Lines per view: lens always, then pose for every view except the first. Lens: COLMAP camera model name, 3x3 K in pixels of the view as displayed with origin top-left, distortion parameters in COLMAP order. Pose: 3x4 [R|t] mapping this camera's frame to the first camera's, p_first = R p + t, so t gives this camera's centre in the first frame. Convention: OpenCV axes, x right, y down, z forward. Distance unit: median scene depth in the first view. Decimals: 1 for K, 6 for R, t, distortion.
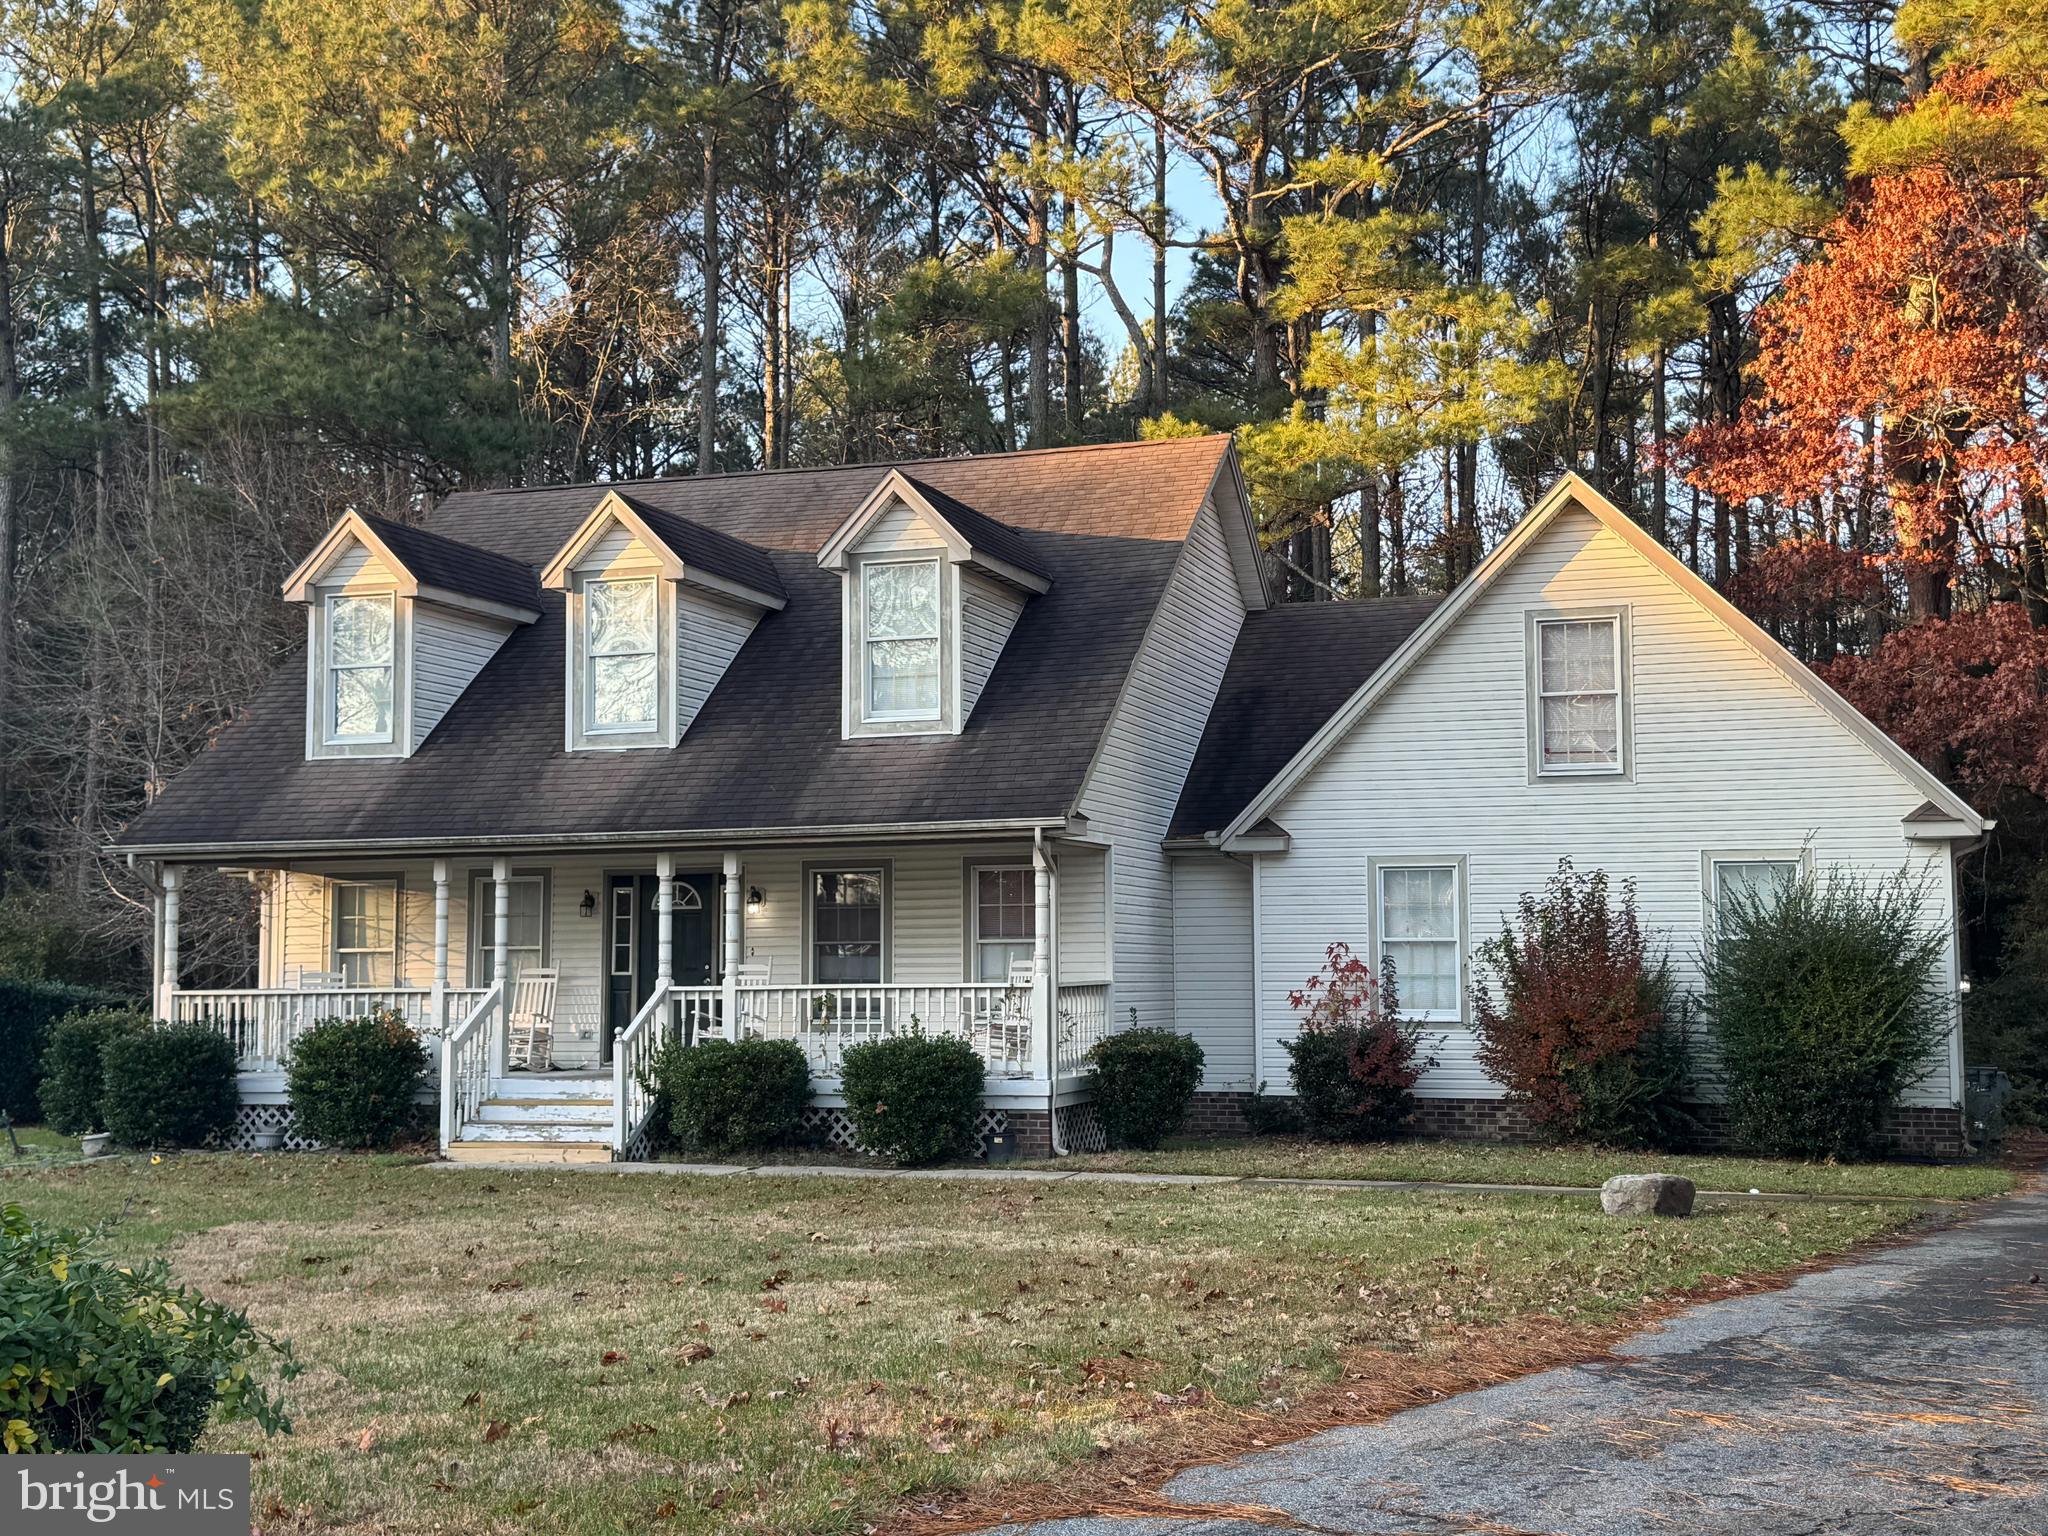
lens RADIAL K [[2457.5, 0, 1007.9], [0, 2457.5, 778.1], [0, 0, 1]] dist [0.060529, 0.000000]
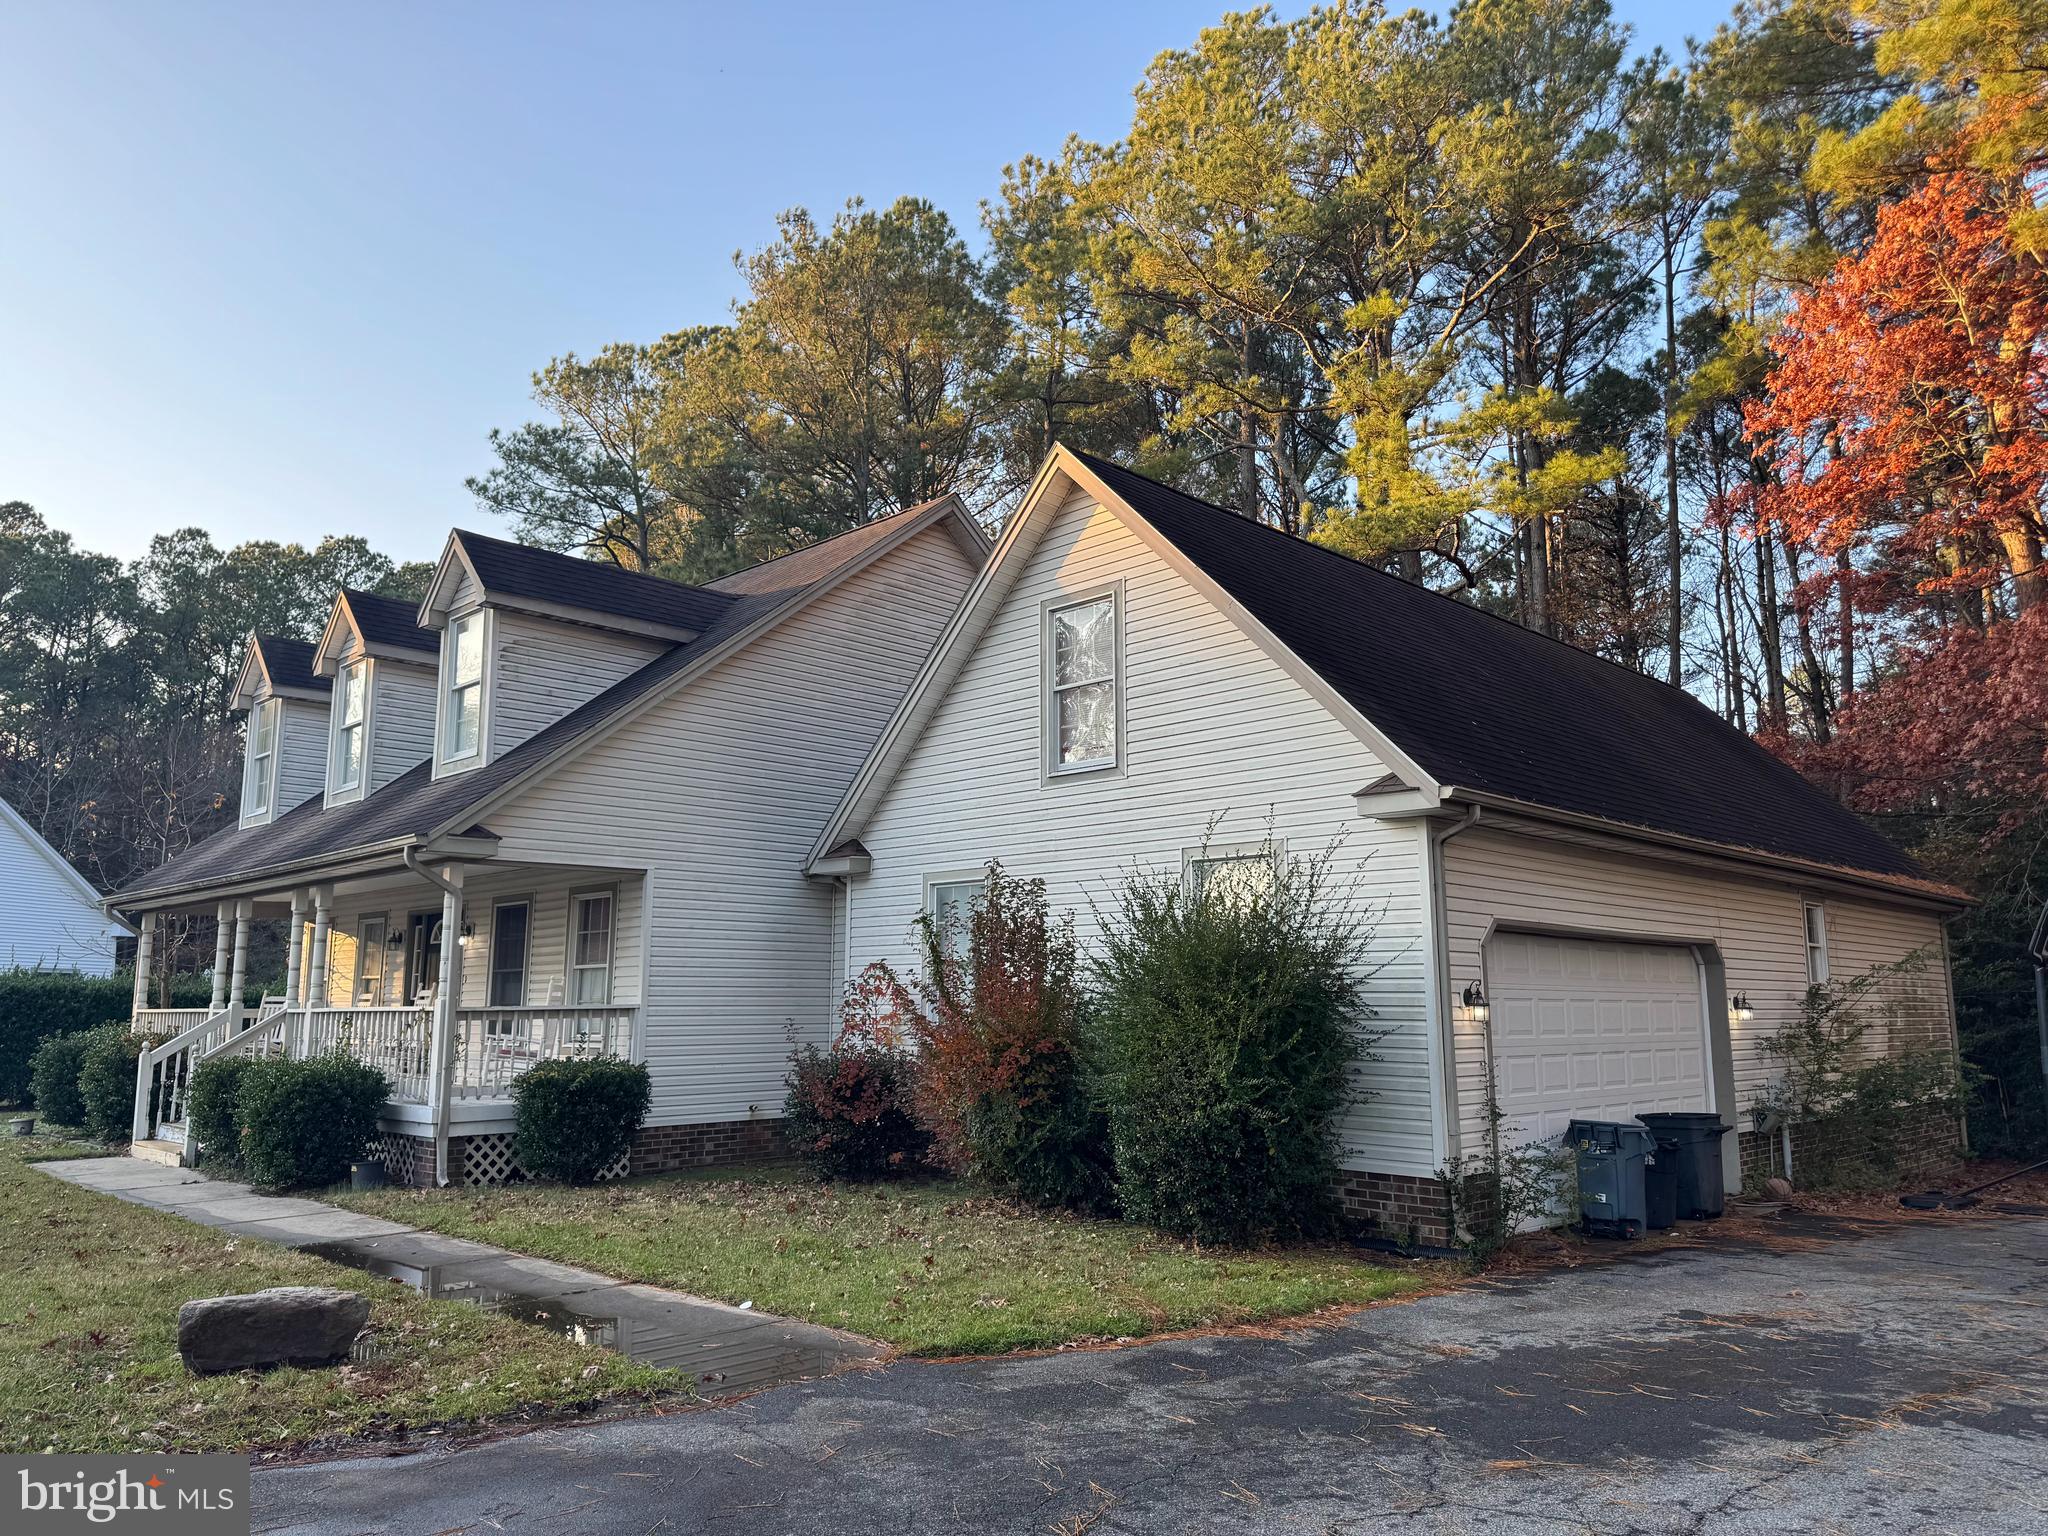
lens RADIAL K [[1455.9, 0, 1018.4], [0, 1455.9, 768.6], [0, 0, 1]] dist [0.057884, -0.025359]
pose [[0.900294, -0.066291, -0.430206, 0.430835], [0.029956, 0.995428, -0.090696, 0.043819], [0.434251, 0.068766, 0.898163, 0.503956]]
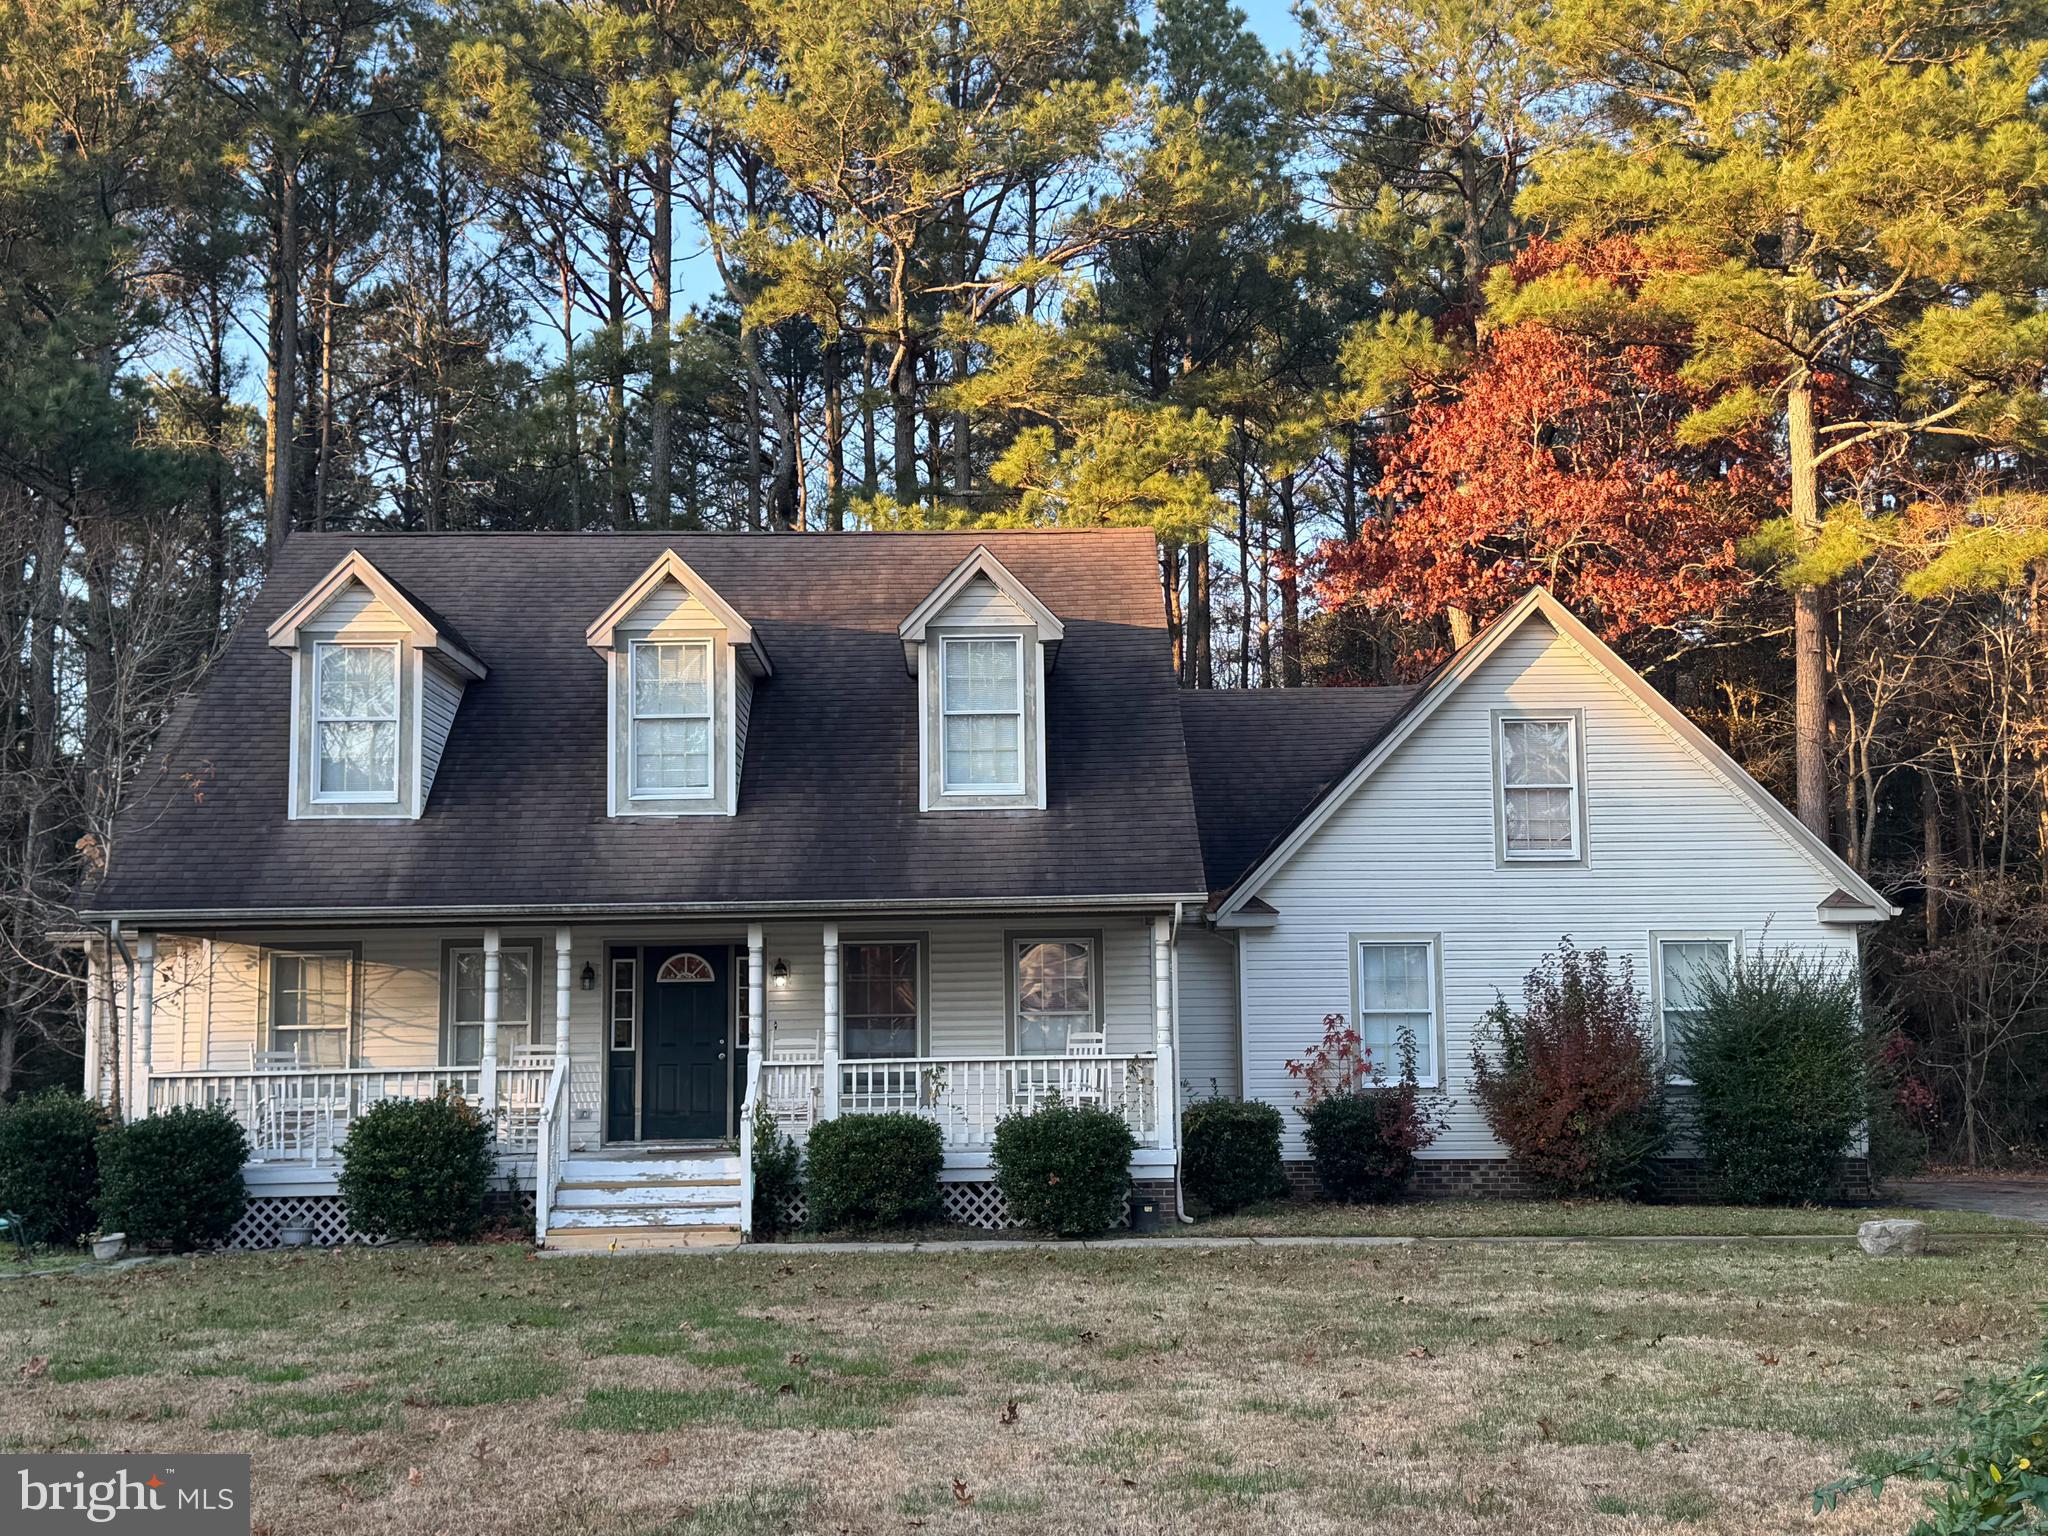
lens RADIAL K [[2457.5, 0, 1011.0], [0, 2457.5, 766.4], [0, 0, 1]] dist [0.060529, 0.000000]
pose [[0.939492, 0.031095, 0.341156, -0.359789], [-0.019304, 0.999095, -0.037902, 0.002868], [-0.342026, 0.029023, 0.939242, 0.046664]]
